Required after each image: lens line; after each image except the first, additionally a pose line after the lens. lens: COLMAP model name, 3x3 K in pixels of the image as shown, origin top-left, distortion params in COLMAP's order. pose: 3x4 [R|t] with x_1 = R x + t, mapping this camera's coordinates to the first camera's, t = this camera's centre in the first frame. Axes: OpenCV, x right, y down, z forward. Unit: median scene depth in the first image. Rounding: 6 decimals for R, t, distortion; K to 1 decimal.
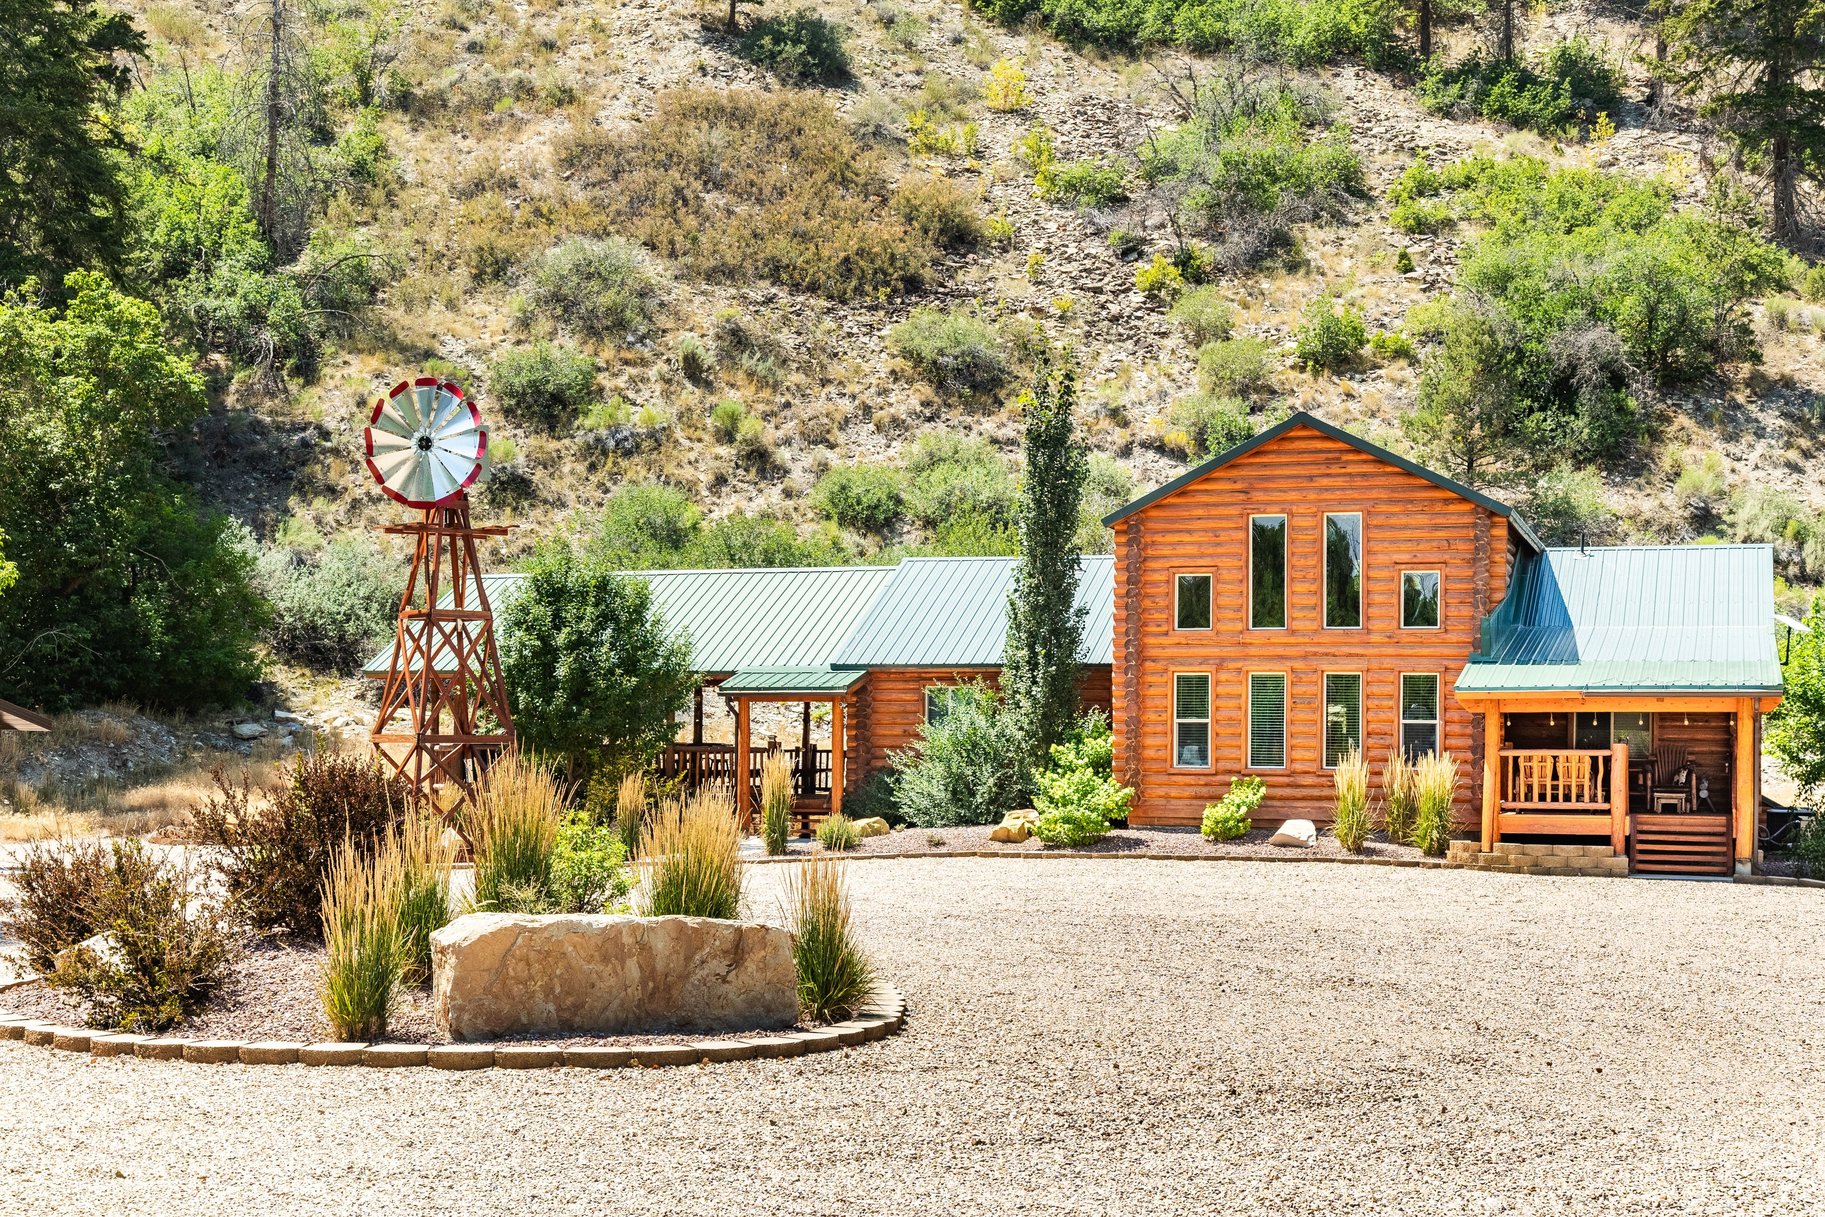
lens RADIAL K [[2669.1, 0, 867.0], [0, 2669.1, 688.5], [0, 0, 1]] dist [0.120560, 0.000000]
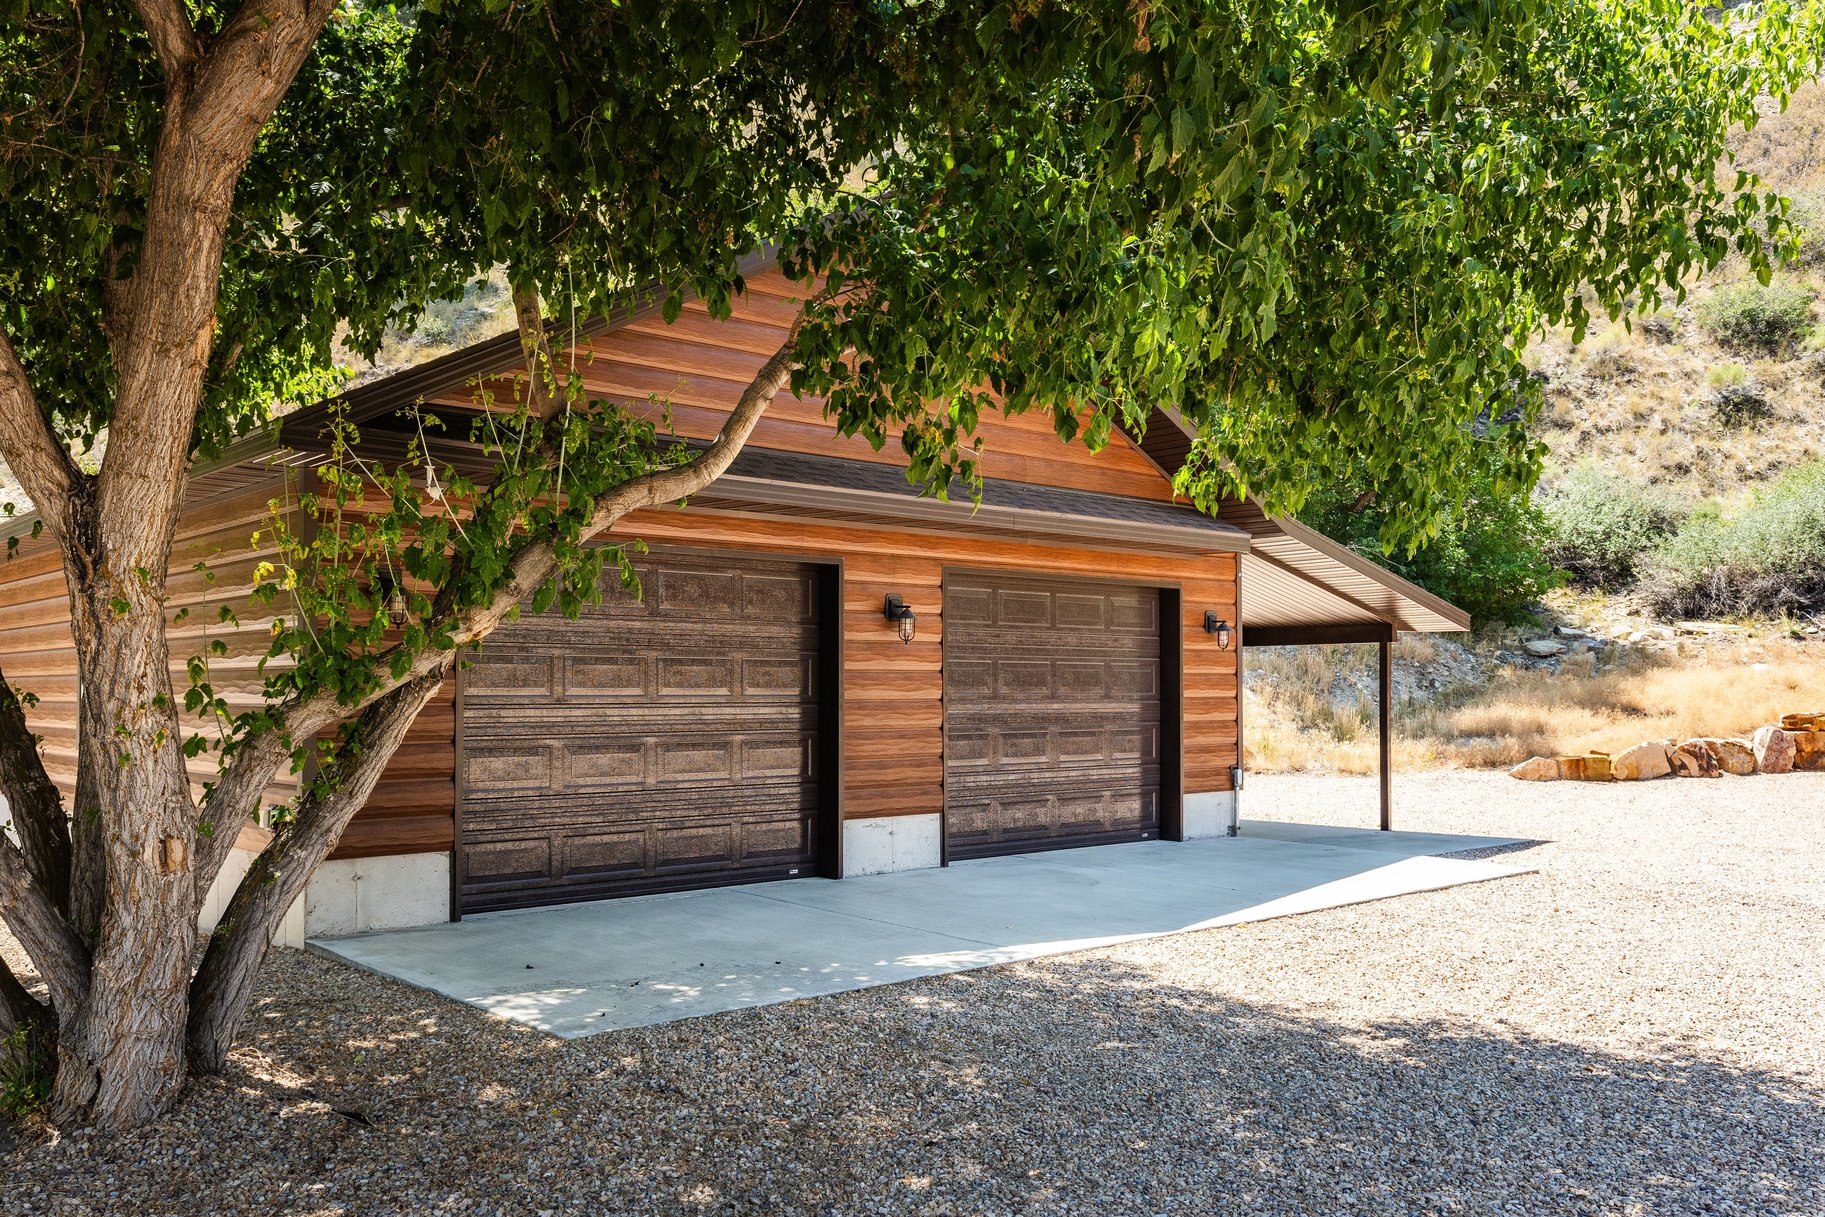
lens RADIAL K [[1514.8, 0, 908.5], [0, 1514.8, 610.4], [0, 0, 1]] dist [0.004323, 0.000322]
pose [[0.876653, -0.037500, -0.479660, -0.130950], [0.026536, 0.999209, -0.029620, 0.009557], [0.480391, 0.013238, 0.876954, 0.327594]]
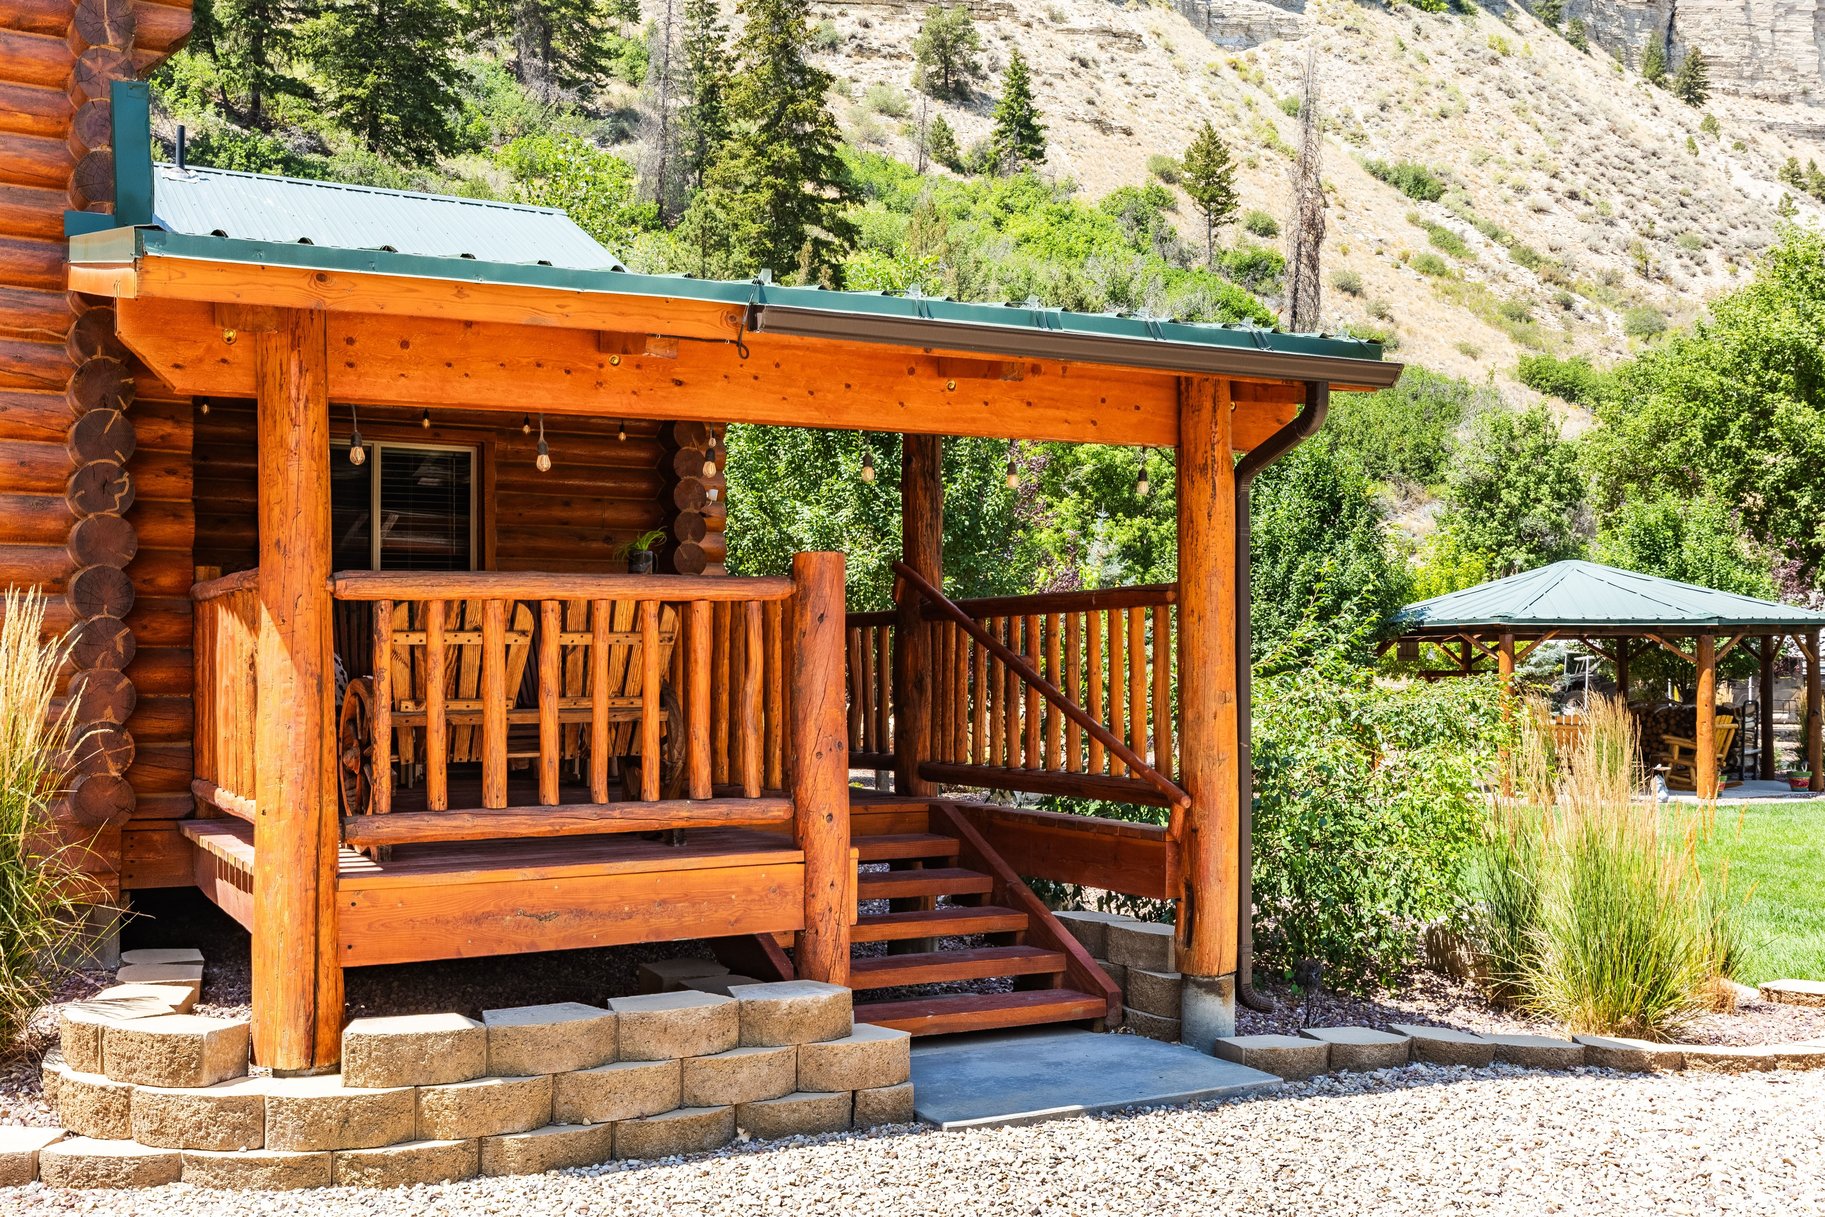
lens RADIAL K [[1816.4, 0, 853.4], [0, 1816.4, 639.2], [0, 0, 1]] dist [0.008047, 0.000000]
pose [[0.707326, 0.000115, 0.706887, 0.076881], [-0.010862, 0.999884, 0.010706, 0.012367], [-0.706804, -0.015251, 0.707245, 0.410026]]
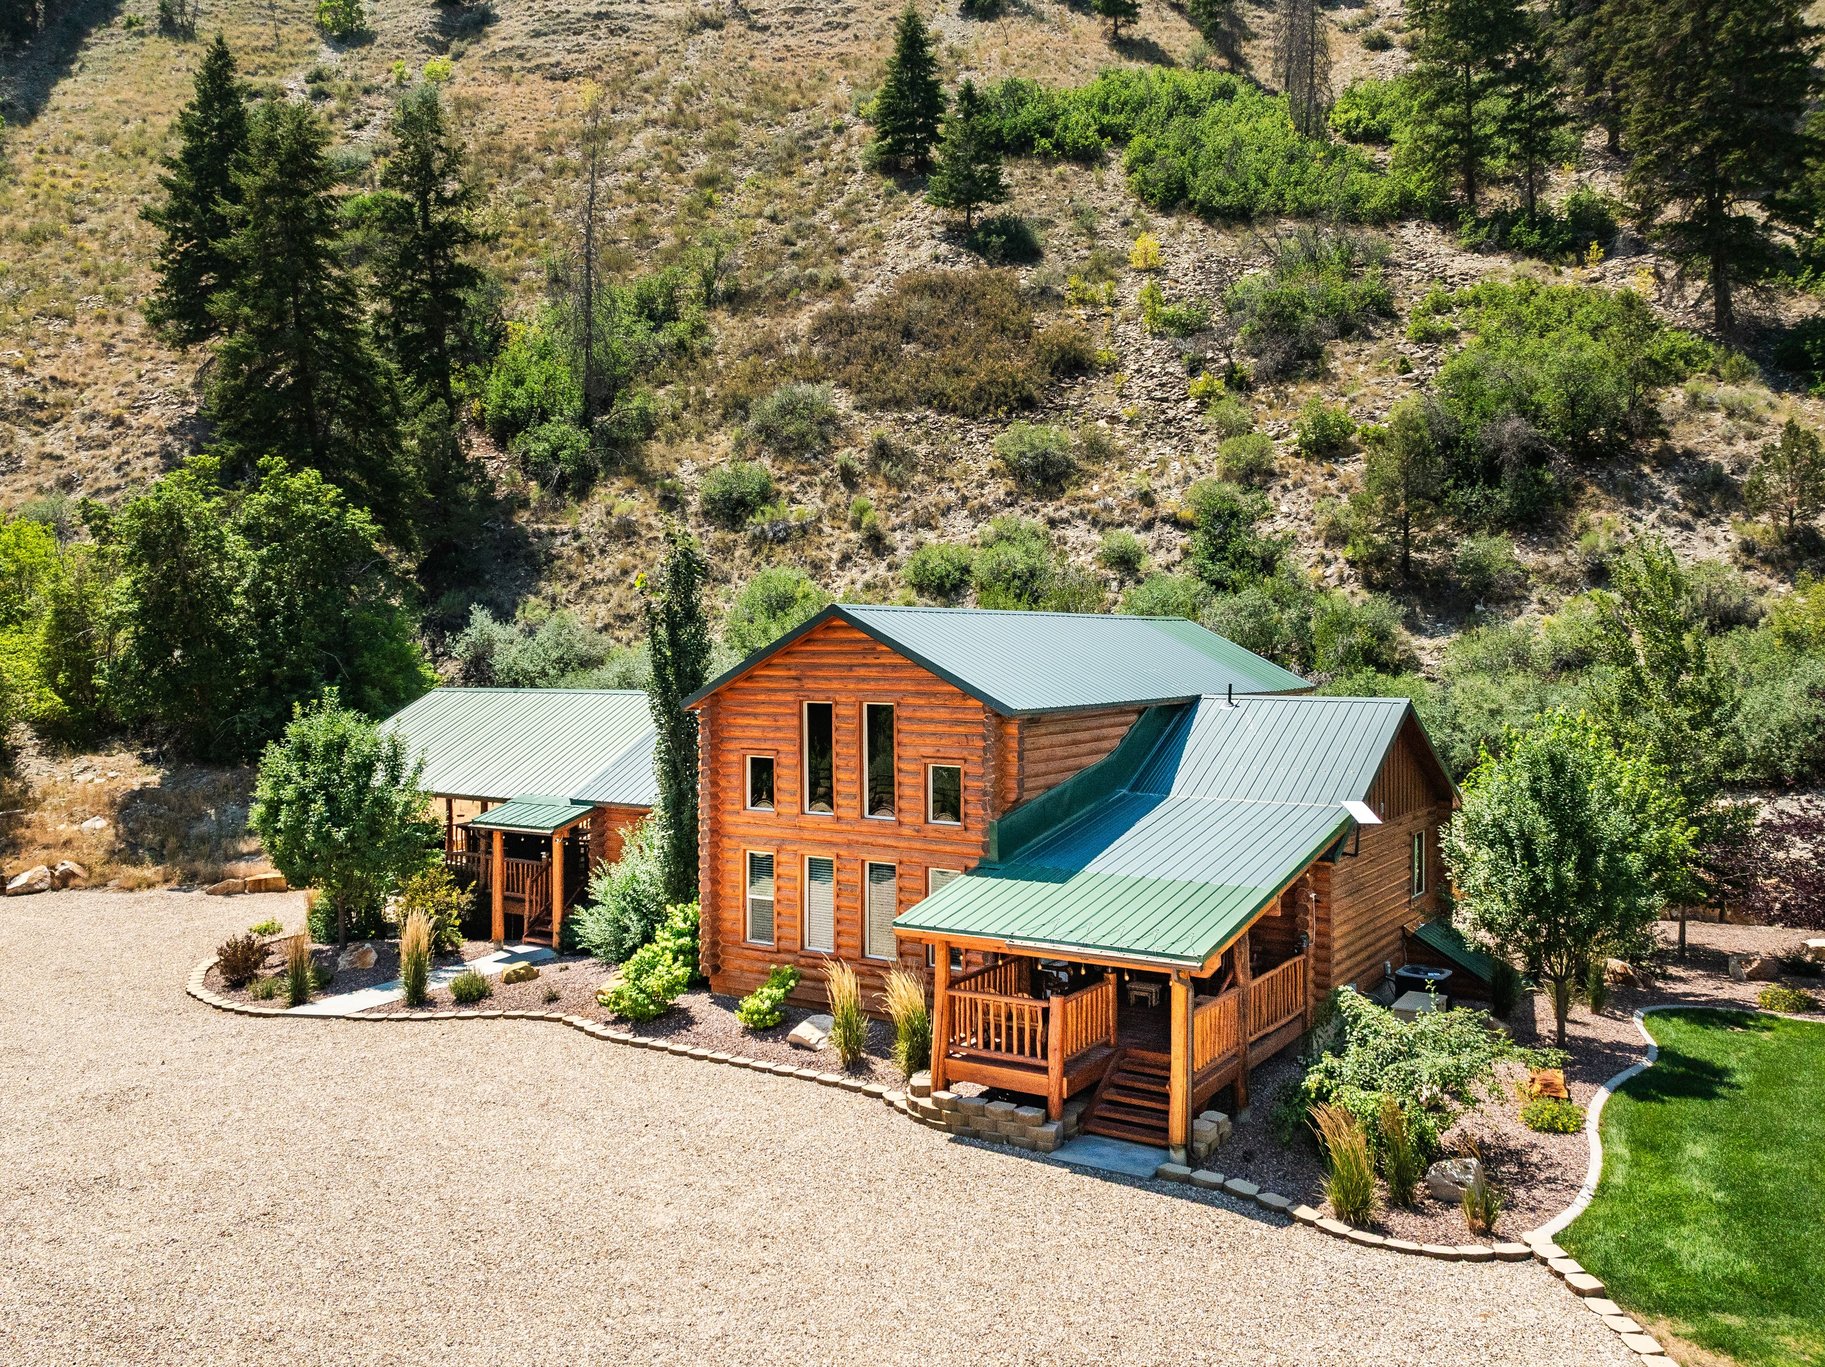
lens RADIAL K [[1519.4, 0, 874.1], [0, 1519.4, 644.5], [0, 0, 1]] dist [-0.007582, -0.002319]
pose [[0.964565, -0.011110, -0.263612, 0.165319], [0.018646, 0.999485, 0.026103, -0.051950], [0.263187, -0.030093, 0.964275, 0.230654]]
